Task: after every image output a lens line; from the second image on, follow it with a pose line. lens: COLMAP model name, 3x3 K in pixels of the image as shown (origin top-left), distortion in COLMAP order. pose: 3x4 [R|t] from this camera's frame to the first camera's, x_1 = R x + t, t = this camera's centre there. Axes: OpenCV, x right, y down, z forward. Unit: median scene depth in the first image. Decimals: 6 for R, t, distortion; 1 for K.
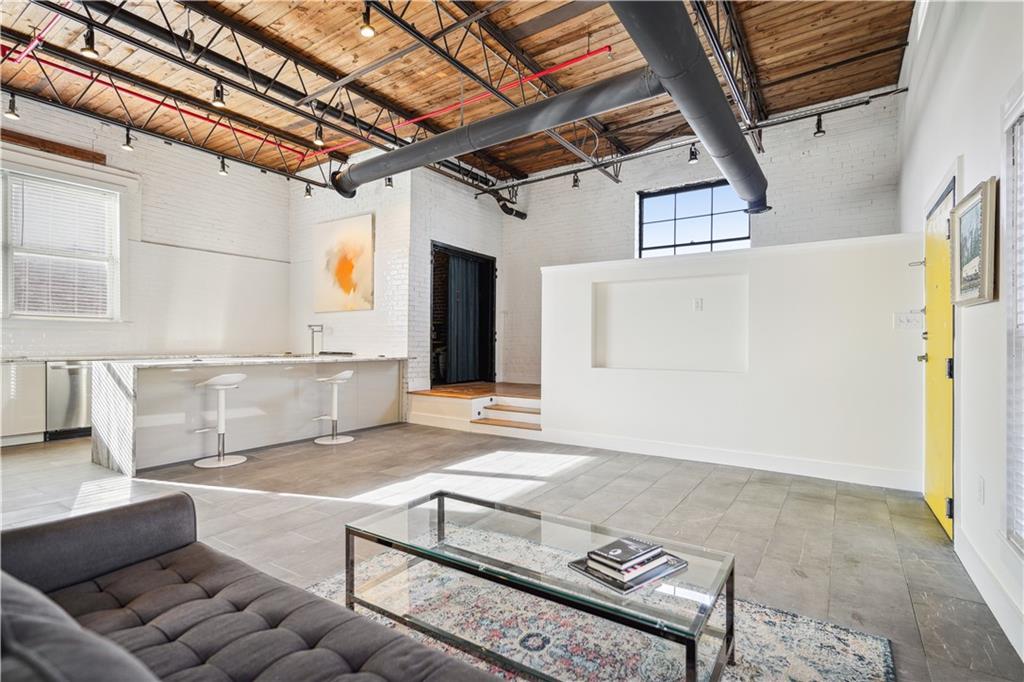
lens RADIAL K [[508.0, 0, 518.6], [0, 508.0, 344.8], [0, 0, 1]] dist [-0.006971, 0.005268]
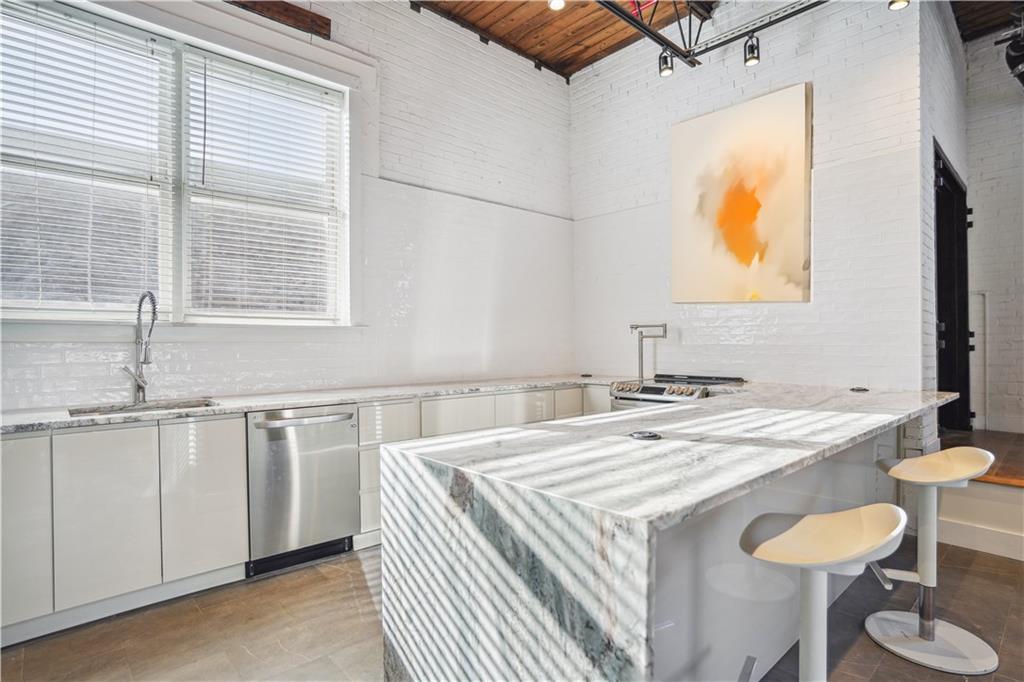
lens RADIAL K [[546.7, 0, 504.4], [0, 546.7, 333.2], [0, 0, 1]] dist [-0.029387, 0.010094]
pose [[0.970797, -0.015351, -0.239413, -0.496331], [0.010912, 0.999743, -0.019857, -0.024598], [0.239656, 0.016664, 0.970715, 0.485797]]
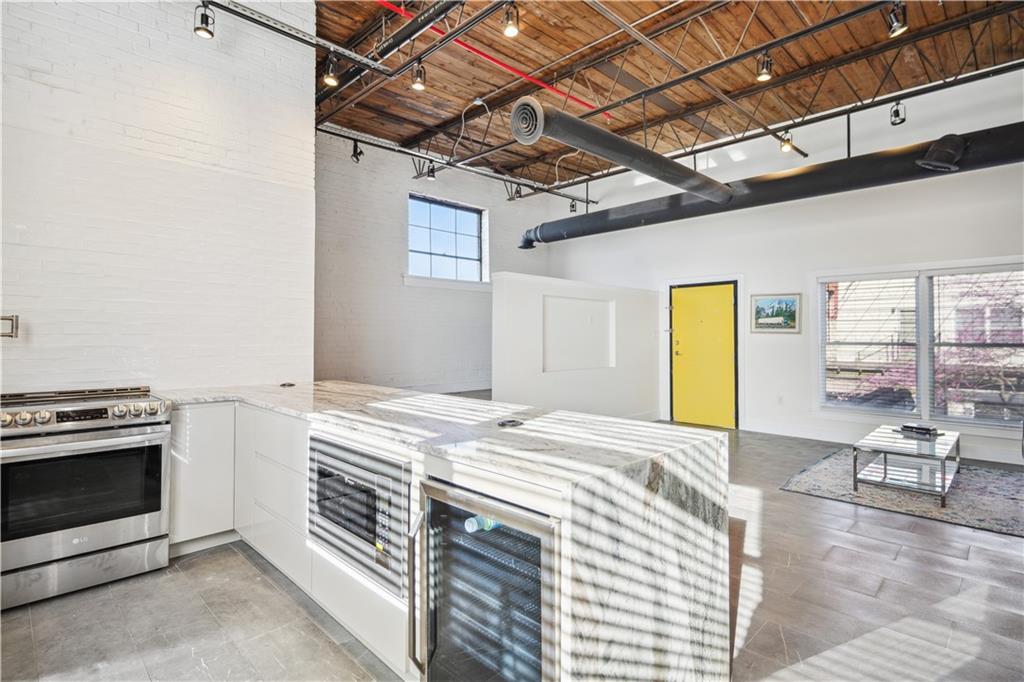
lens RADIAL K [[508.0, 0, 515.6], [0, 508.0, 327.9], [0, 0, 1]] dist [-0.006971, 0.005268]
pose [[0.171646, 0.008392, 0.985123, -0.728654], [-0.003952, 0.999962, -0.007830, -0.030352], [-0.985151, -0.002549, 0.171673, 0.659504]]
